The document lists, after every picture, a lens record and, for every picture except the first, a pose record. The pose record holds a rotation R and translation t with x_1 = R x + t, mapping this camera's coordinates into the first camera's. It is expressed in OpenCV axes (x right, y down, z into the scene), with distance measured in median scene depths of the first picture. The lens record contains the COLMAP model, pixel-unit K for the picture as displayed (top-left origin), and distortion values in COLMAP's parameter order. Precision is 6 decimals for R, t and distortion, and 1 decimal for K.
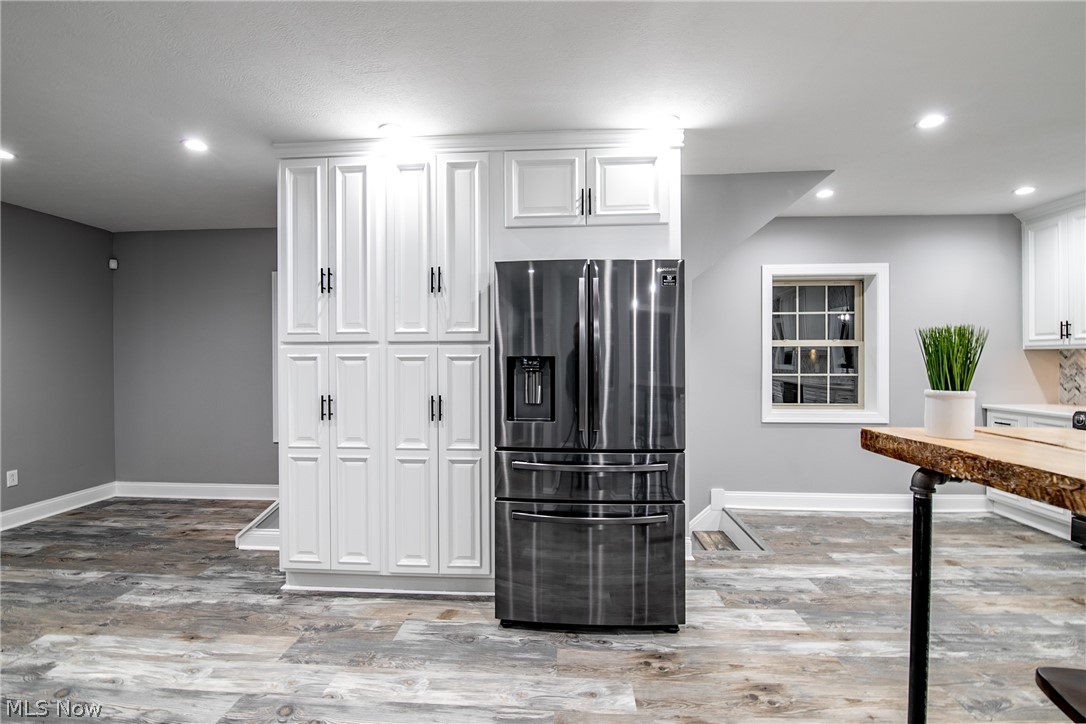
lens RADIAL K [[491.2, 0, 543.0], [0, 491.2, 362.0], [0, 0, 1]] dist [-0.000726, -0.010643]
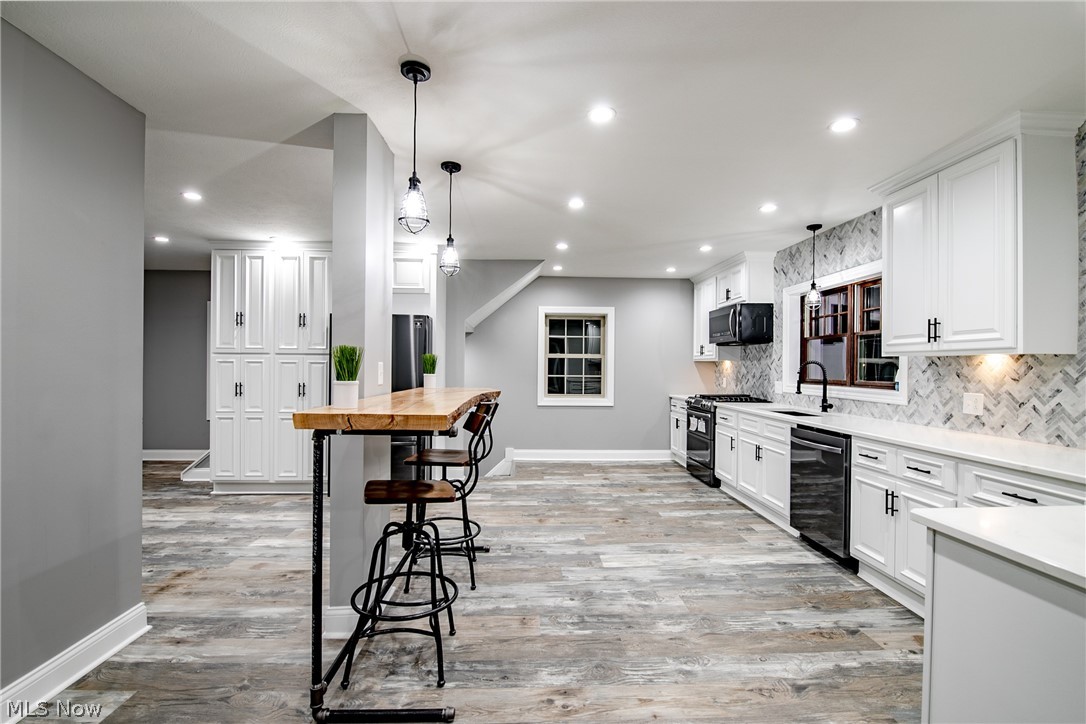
lens RADIAL K [[475.1, 0, 541.4], [0, 475.1, 365.6], [0, 0, 1]] dist [0.000447, -0.010593]
pose [[0.993634, 0.009936, 0.112221, 0.460107], [-0.009236, 0.999935, -0.006753, 0.007031], [-0.112281, 0.005674, 0.993660, -0.842400]]
